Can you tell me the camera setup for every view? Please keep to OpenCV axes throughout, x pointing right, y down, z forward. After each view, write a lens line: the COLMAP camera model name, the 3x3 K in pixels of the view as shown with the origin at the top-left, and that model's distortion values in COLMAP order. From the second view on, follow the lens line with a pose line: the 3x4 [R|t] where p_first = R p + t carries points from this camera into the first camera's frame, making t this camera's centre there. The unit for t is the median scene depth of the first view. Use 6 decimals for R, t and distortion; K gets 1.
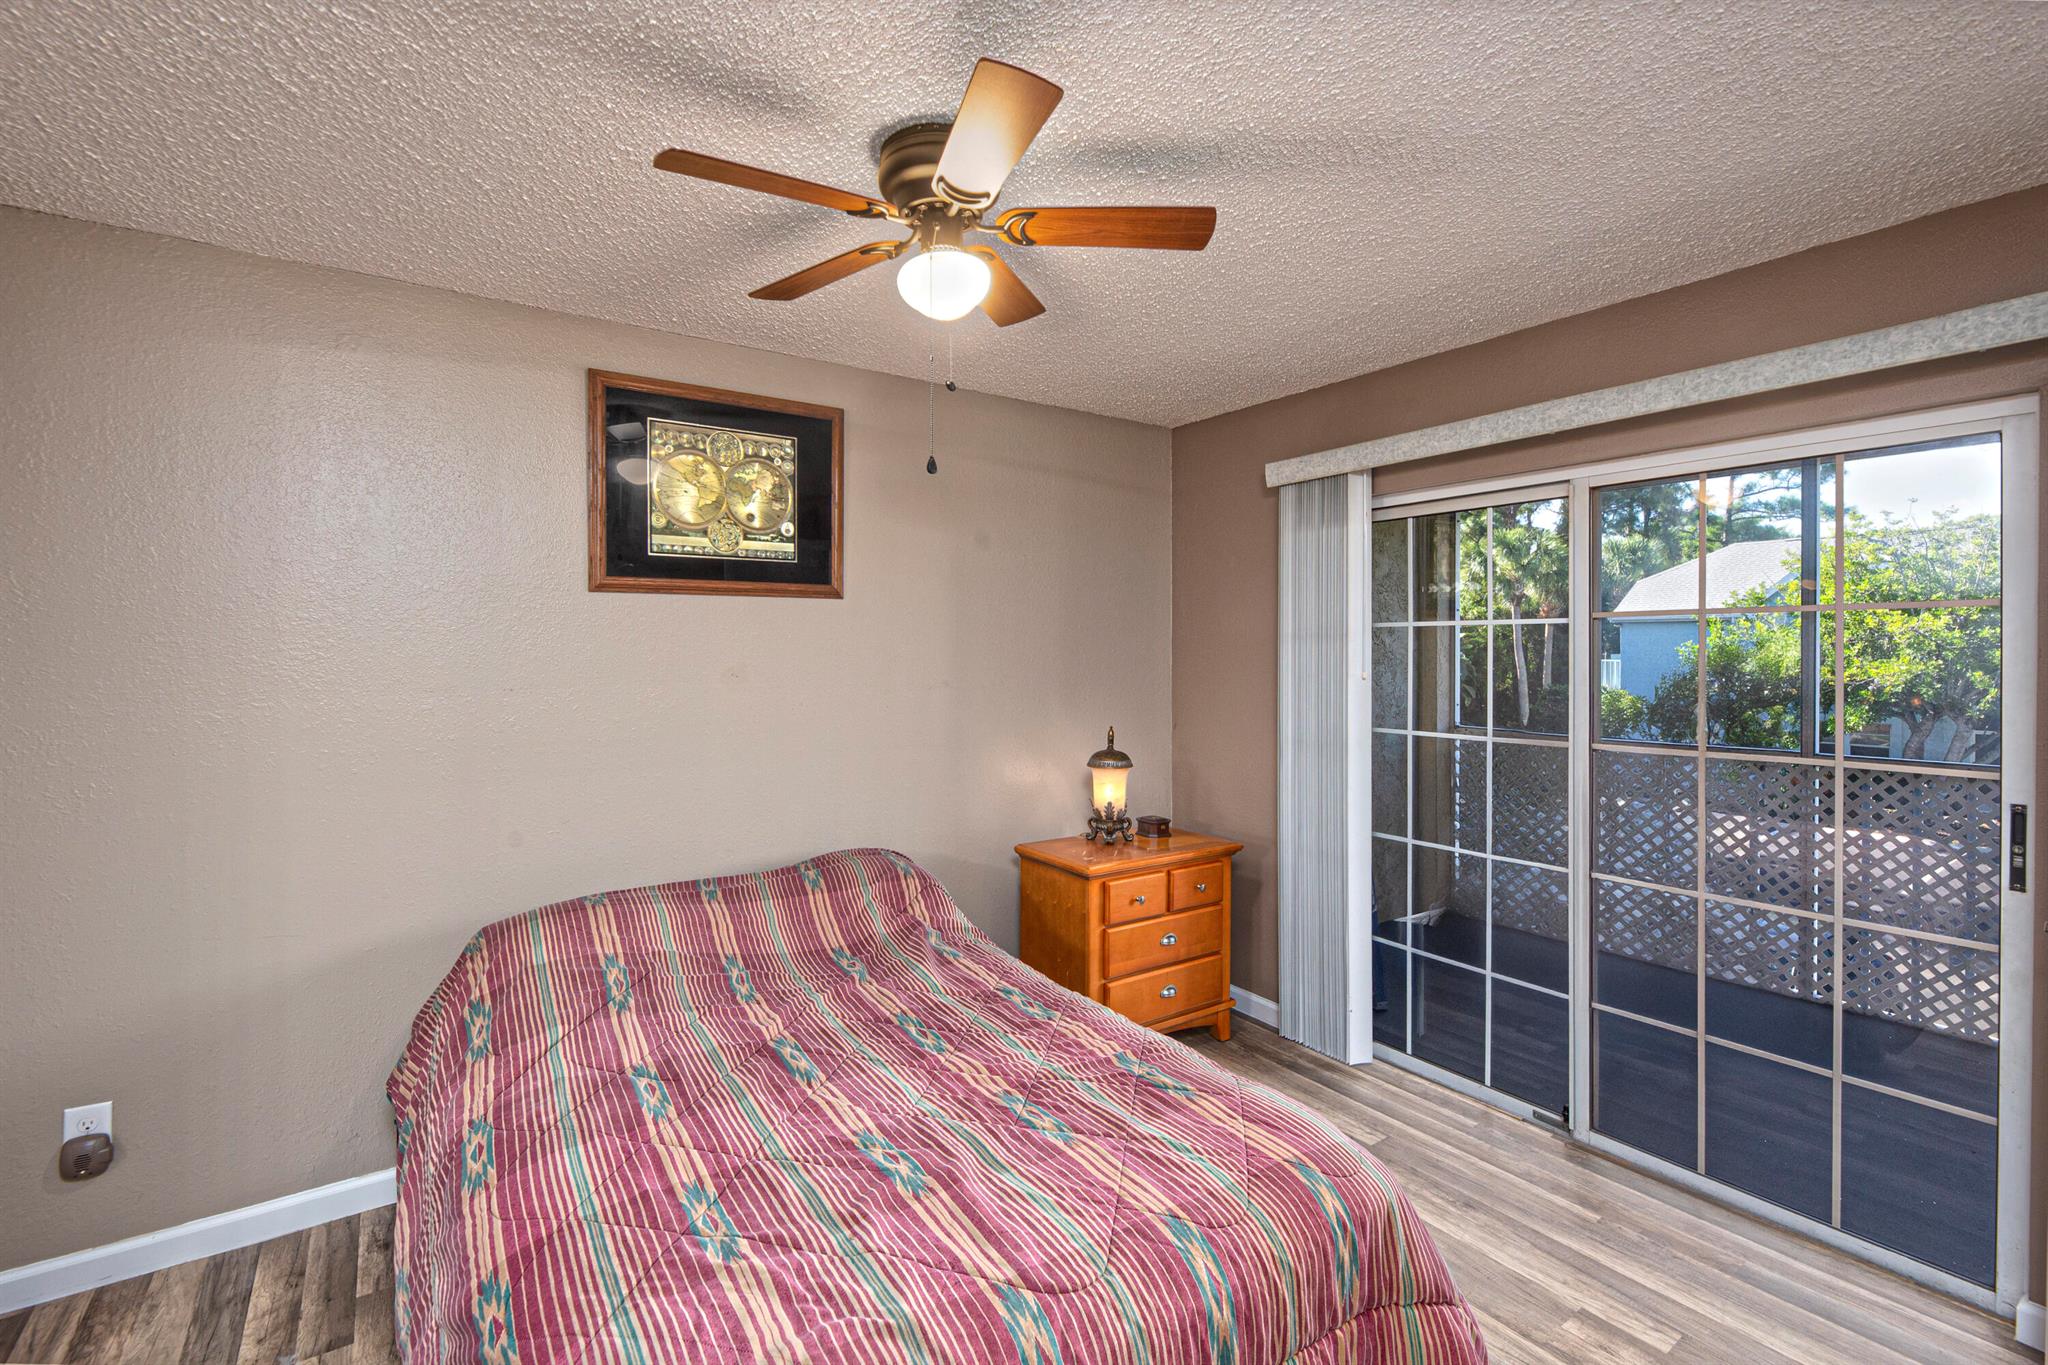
lens RADIAL K [[892.7, 0, 1020.2], [0, 892.7, 644.1], [0, 0, 1]] dist [-0.003105, -0.000959]
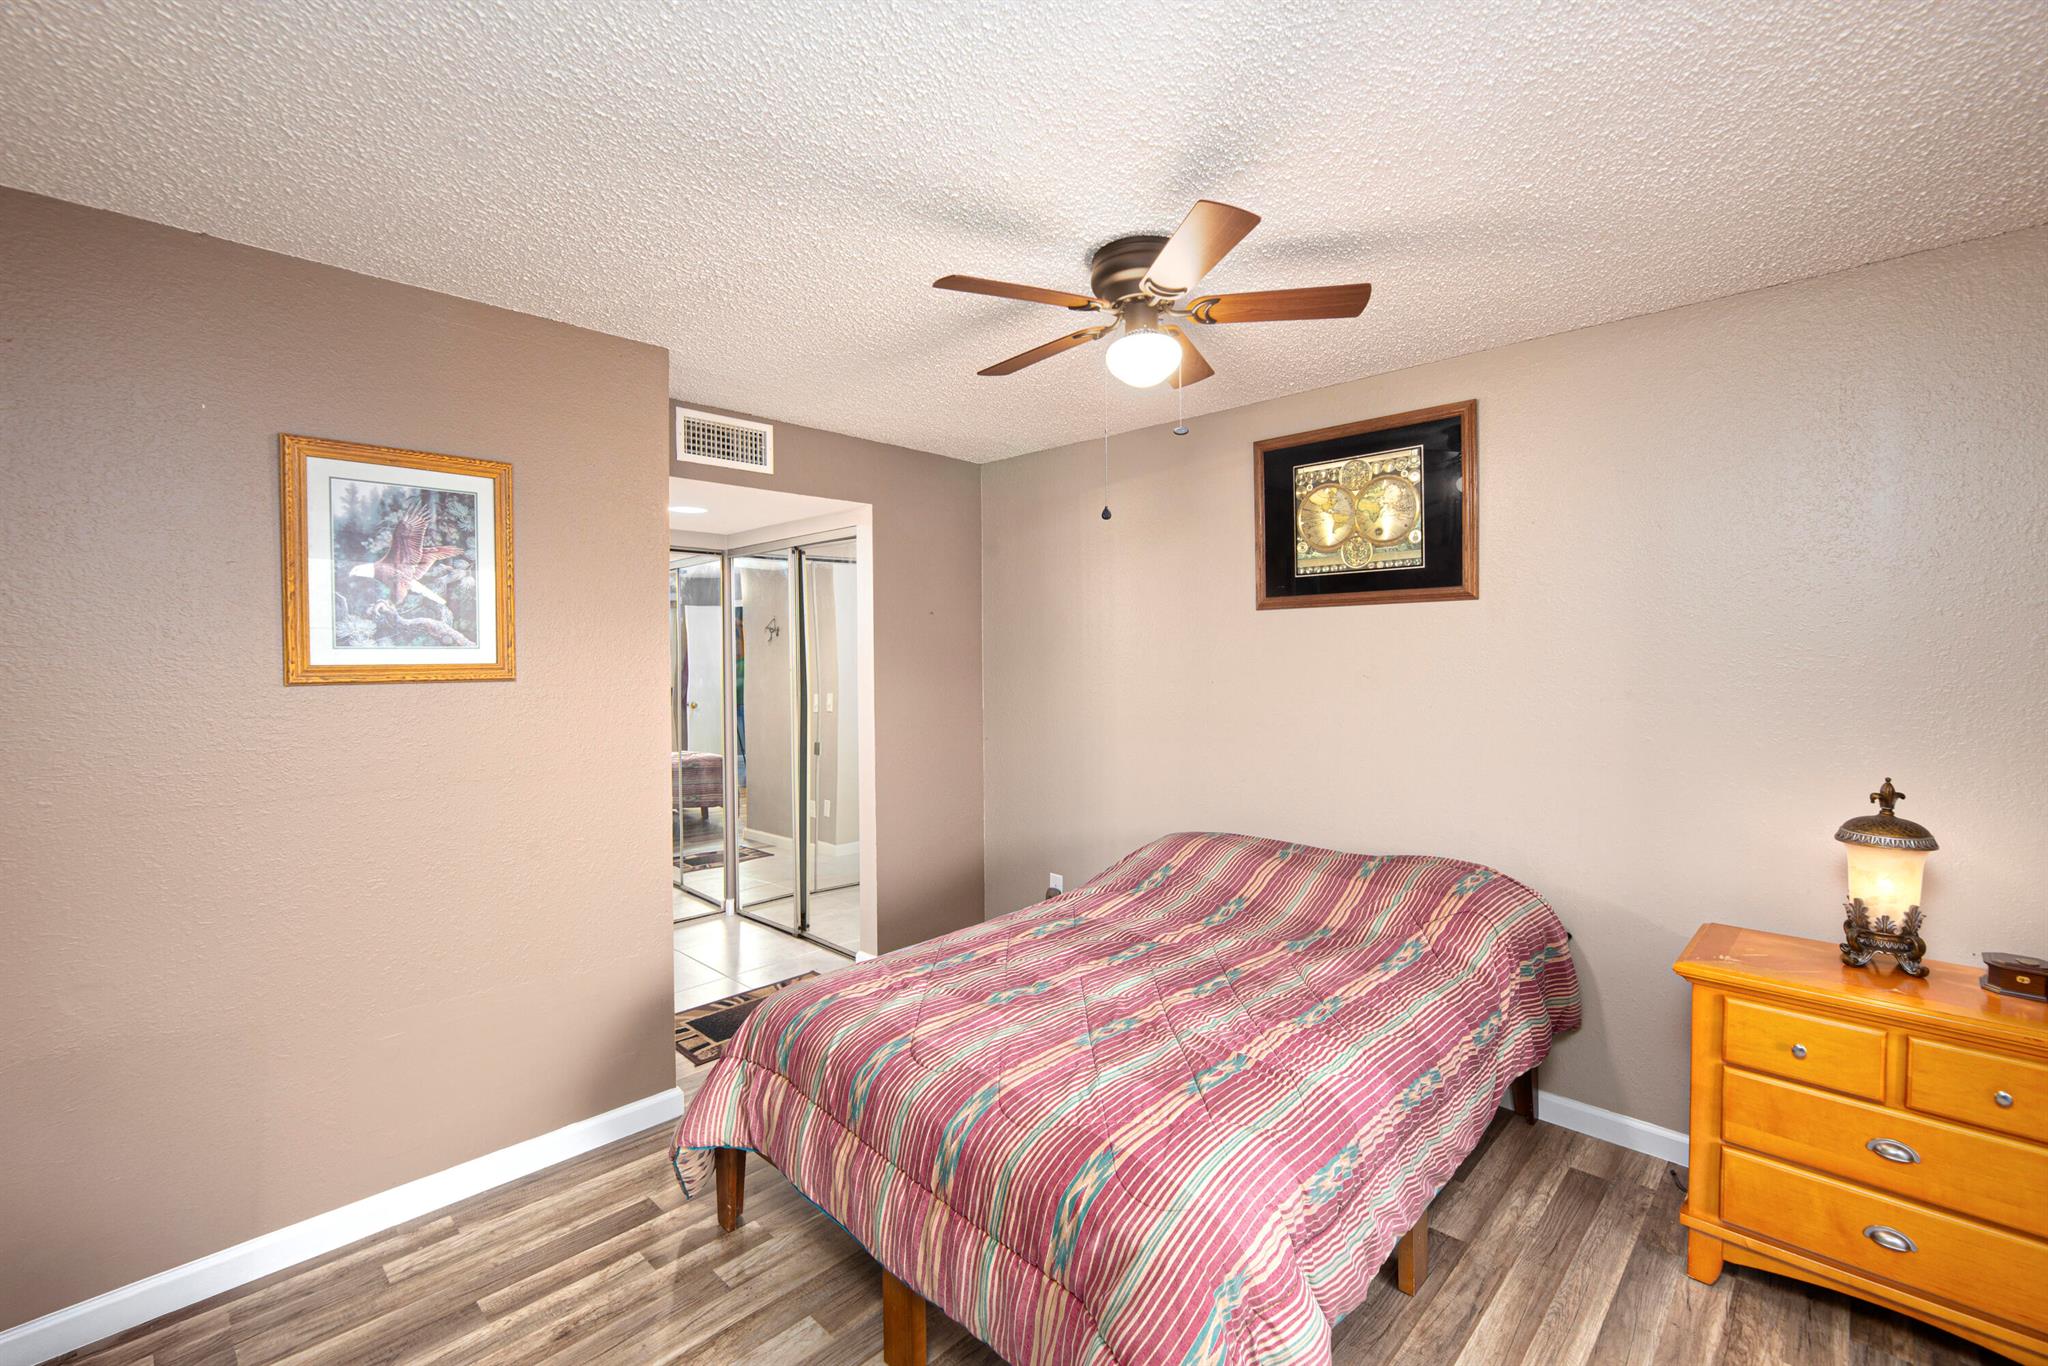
lens RADIAL K [[880.3, 0, 1019.0], [0, 880.3, 658.3], [0, 0, 1]] dist [0.002120, -0.004055]
pose [[0.196211, 0.003530, -0.980555, 0.666577], [0.010881, 0.999924, 0.005777, 0.001160], [0.980501, -0.011803, 0.196158, 0.360505]]
